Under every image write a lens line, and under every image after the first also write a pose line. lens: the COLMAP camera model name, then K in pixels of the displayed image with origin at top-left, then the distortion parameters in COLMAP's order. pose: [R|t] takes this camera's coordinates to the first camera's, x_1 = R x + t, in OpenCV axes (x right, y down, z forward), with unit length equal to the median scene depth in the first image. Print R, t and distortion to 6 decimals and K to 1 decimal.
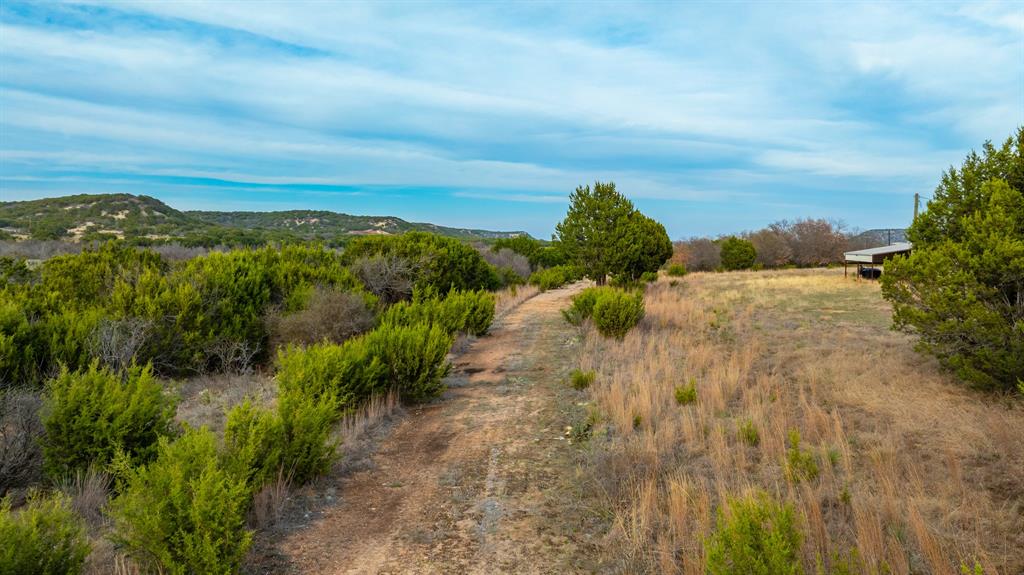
lens RADIAL K [[729.2, 0, 507.0], [0, 729.2, 288.4], [0, 0, 1]] dist [-0.043126, 0.051357]
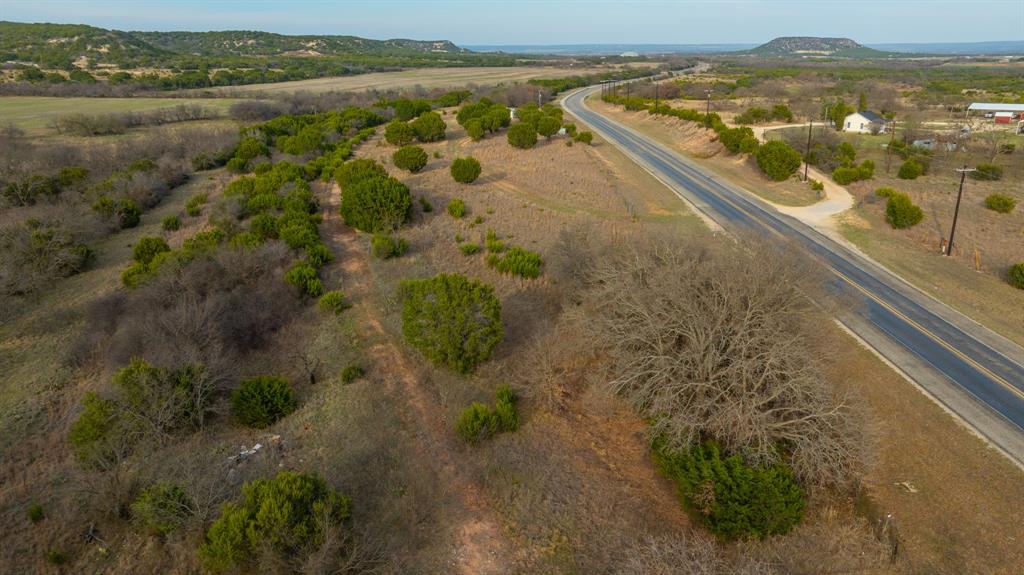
lens RADIAL K [[729.2, 0, 516.2], [0, 729.2, 289.6], [0, 0, 1]] dist [-0.043126, 0.051357]
pose [[0.994731, -0.037582, 0.095385, 0.027235], [0.011526, 0.965484, 0.260207, -0.011937], [-0.101871, -0.257737, 0.960830, -0.271841]]
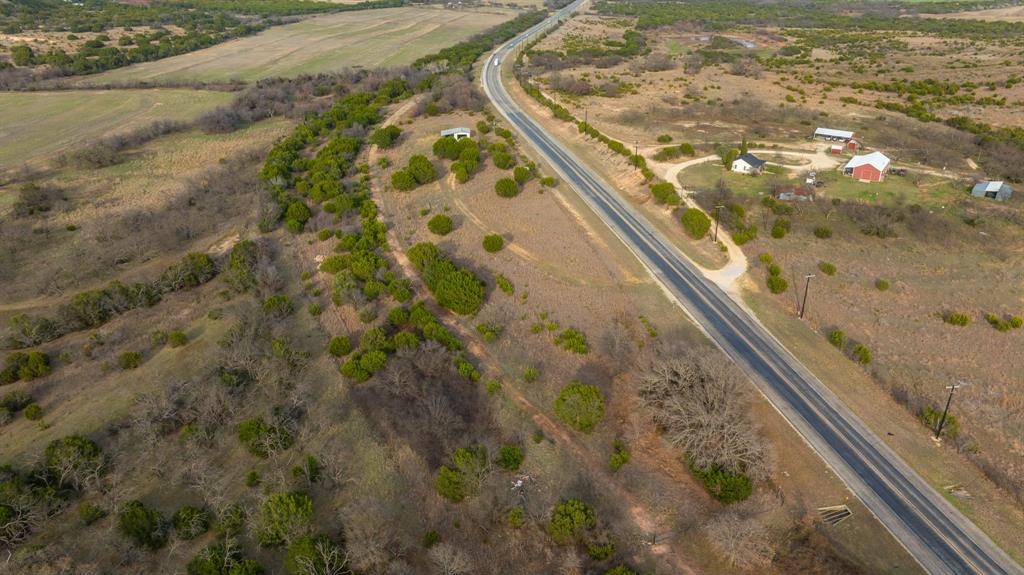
lens RADIAL K [[729.2, 0, 517.0], [0, 729.2, 291.7], [0, 0, 1]] dist [-0.043126, 0.051357]
pose [[0.961719, -0.118474, 0.247103, -0.026870], [0.016170, 0.924679, 0.380405, -0.078937], [-0.273559, -0.361847, 0.891197, -0.333054]]
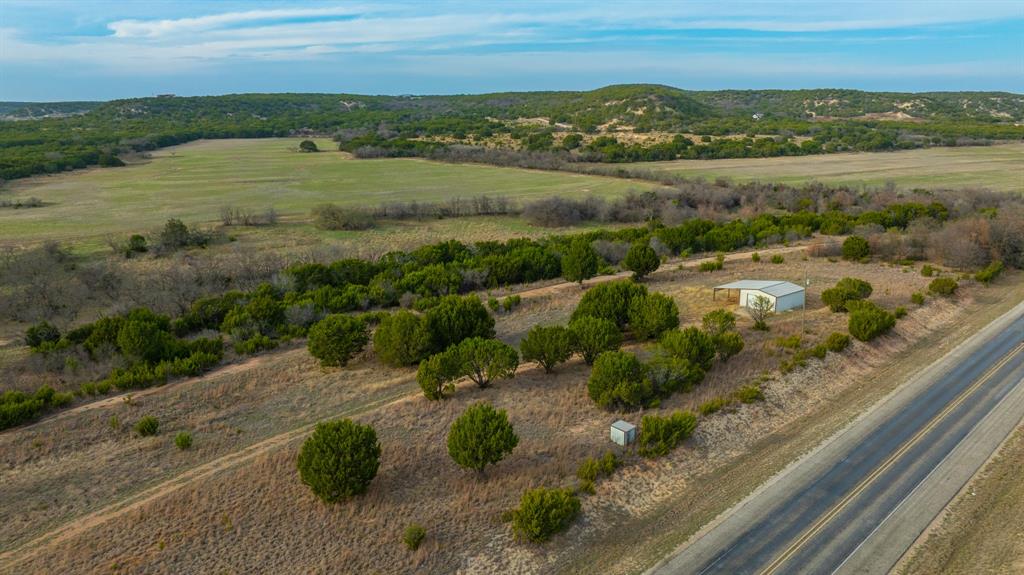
lens RADIAL K [[729.2, 0, 518.2], [0, 729.2, 284.5], [0, 0, 1]] dist [-0.043126, 0.051357]
pose [[0.744796, 0.159125, -0.648042, 0.123477], [-0.035610, 0.979246, 0.199525, -0.037055], [0.666341, -0.125528, 0.735005, -0.072615]]
